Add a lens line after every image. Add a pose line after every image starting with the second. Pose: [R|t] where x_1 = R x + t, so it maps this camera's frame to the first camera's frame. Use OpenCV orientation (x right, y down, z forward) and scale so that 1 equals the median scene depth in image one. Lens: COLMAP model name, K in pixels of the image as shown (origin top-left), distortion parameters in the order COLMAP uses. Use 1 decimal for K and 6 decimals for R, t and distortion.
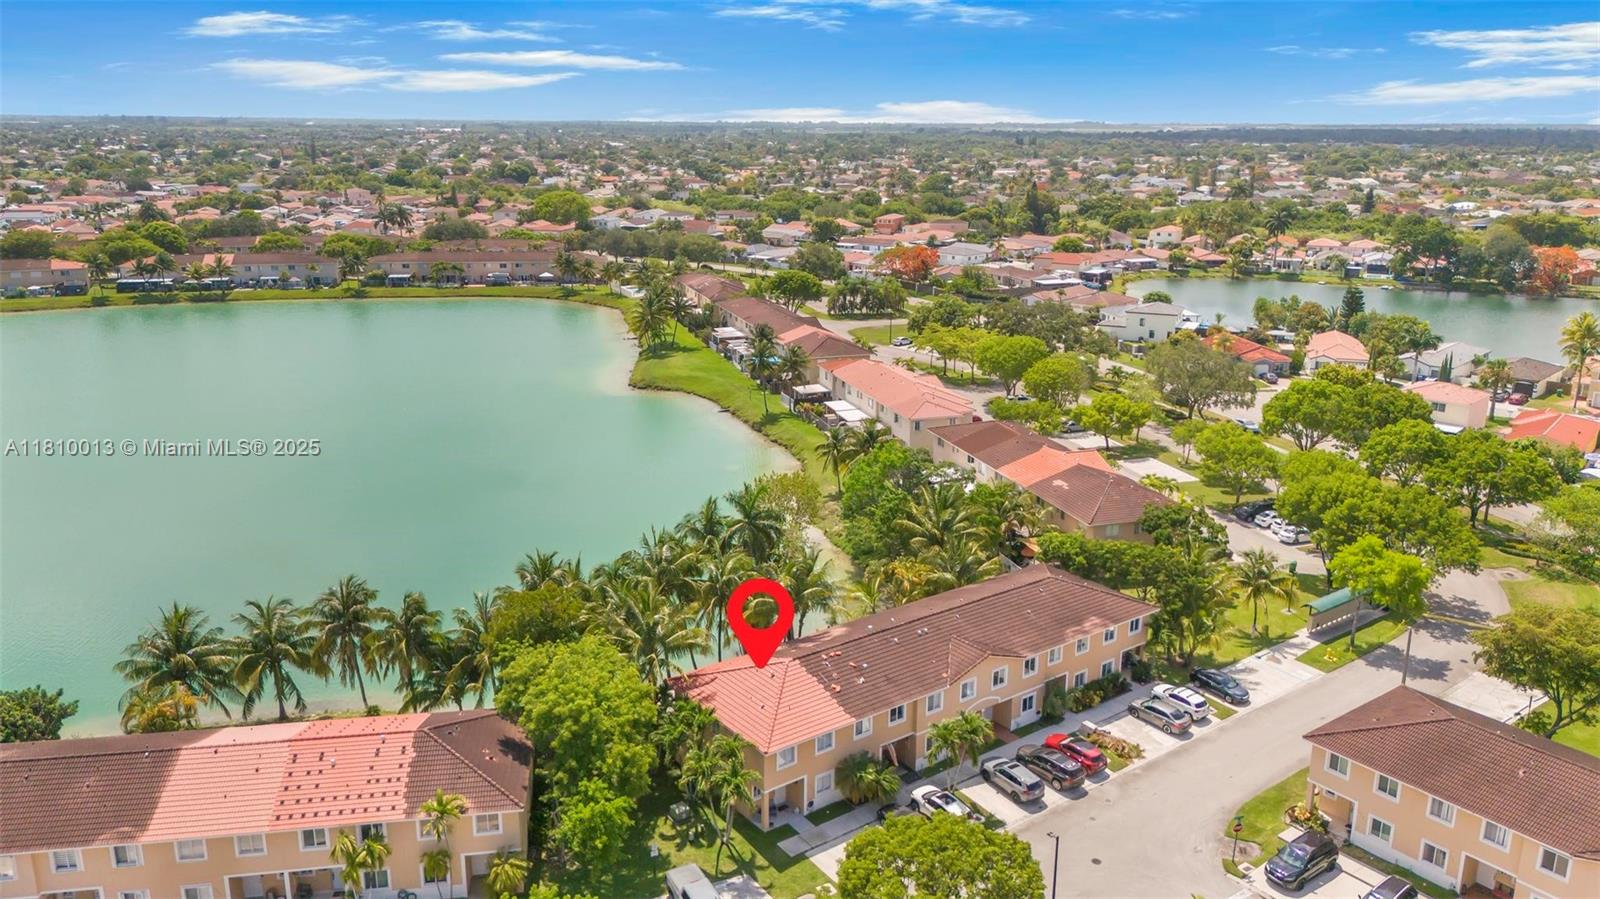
lens RADIAL K [[1190.5, 0, 793.8], [0, 1190.5, 425.2], [0, 0, 1]] dist [0.039141, -0.003018]
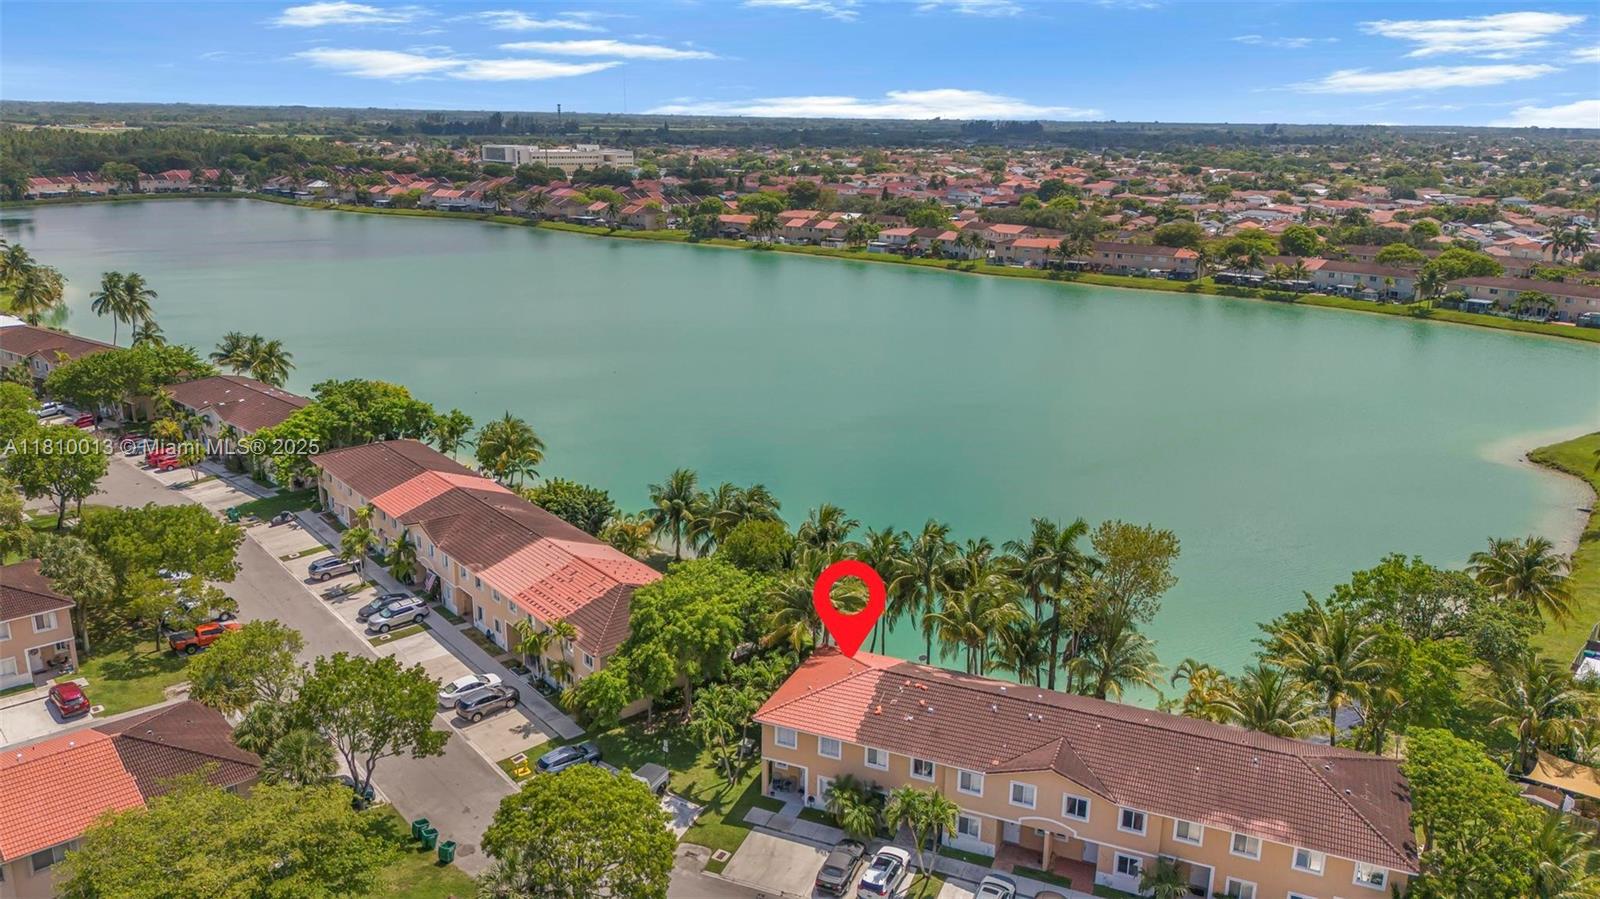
lens RADIAL K [[1163.1, 0, 809.9], [0, 1163.1, 455.2], [0, 0, 1]] dist [0.055205, -0.048340]
pose [[0.508110, 0.243301, -0.826213, 0.666534], [-0.227679, 0.963091, 0.143588, -0.090952], [0.830654, 0.115153, 0.544751, 0.377545]]
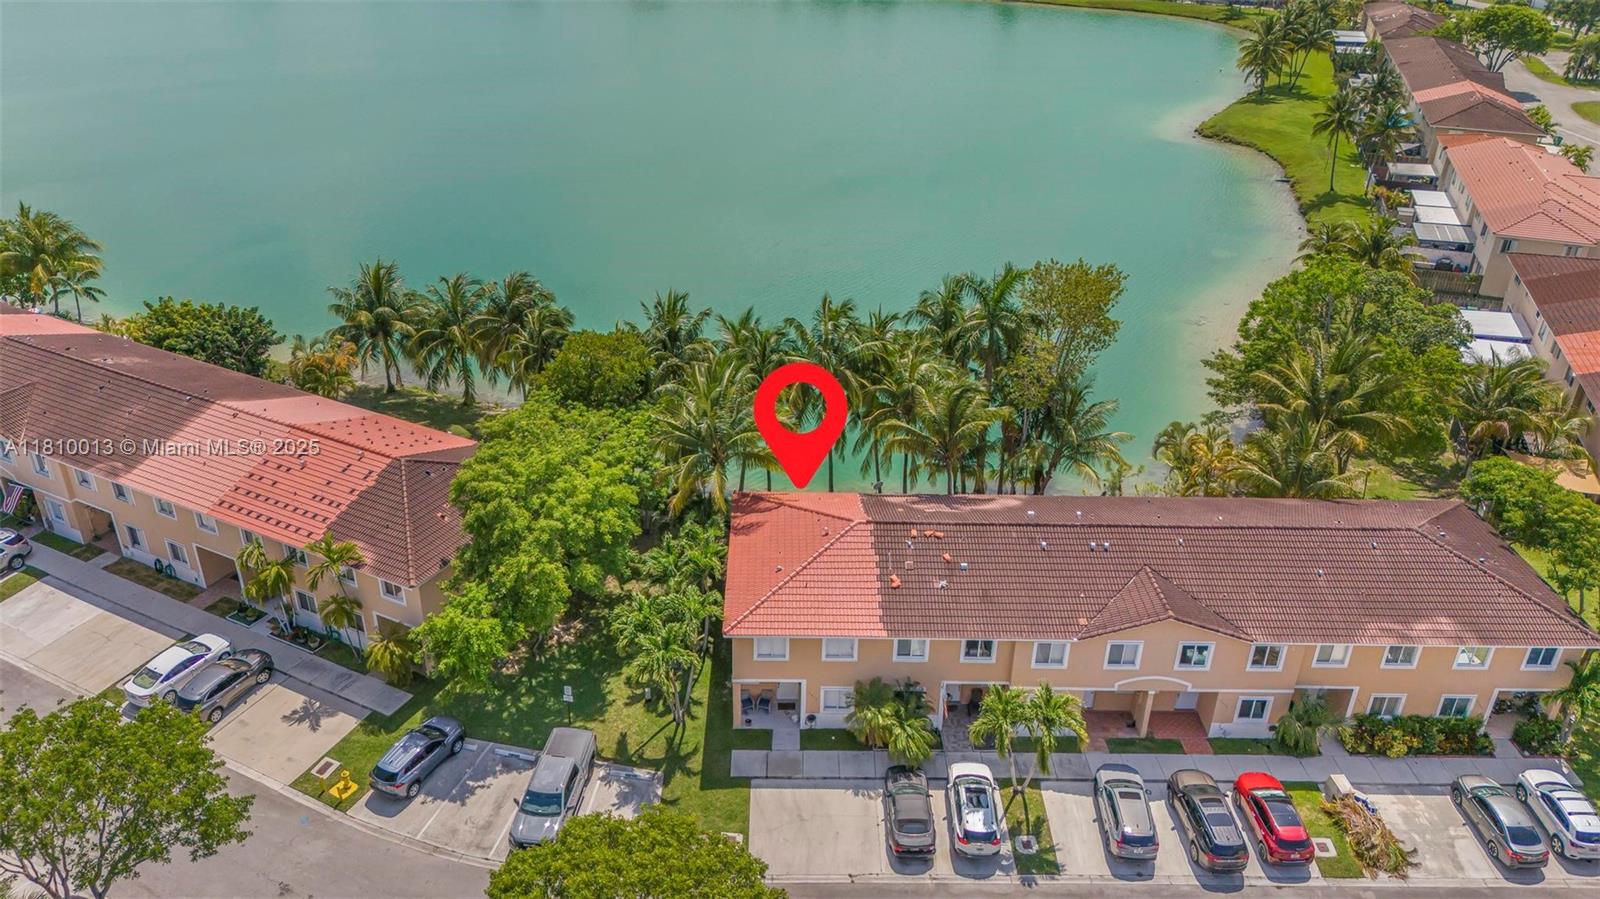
lens RADIAL K [[1163.1, 0, 809.9], [0, 1163.1, 455.2], [0, 0, 1]] dist [0.055205, -0.048340]
pose [[0.809681, 0.293313, -0.508316, 0.282161], [-0.162195, 0.944250, 0.286503, -0.026292], [0.564012, -0.149530, 0.812115, 0.403807]]
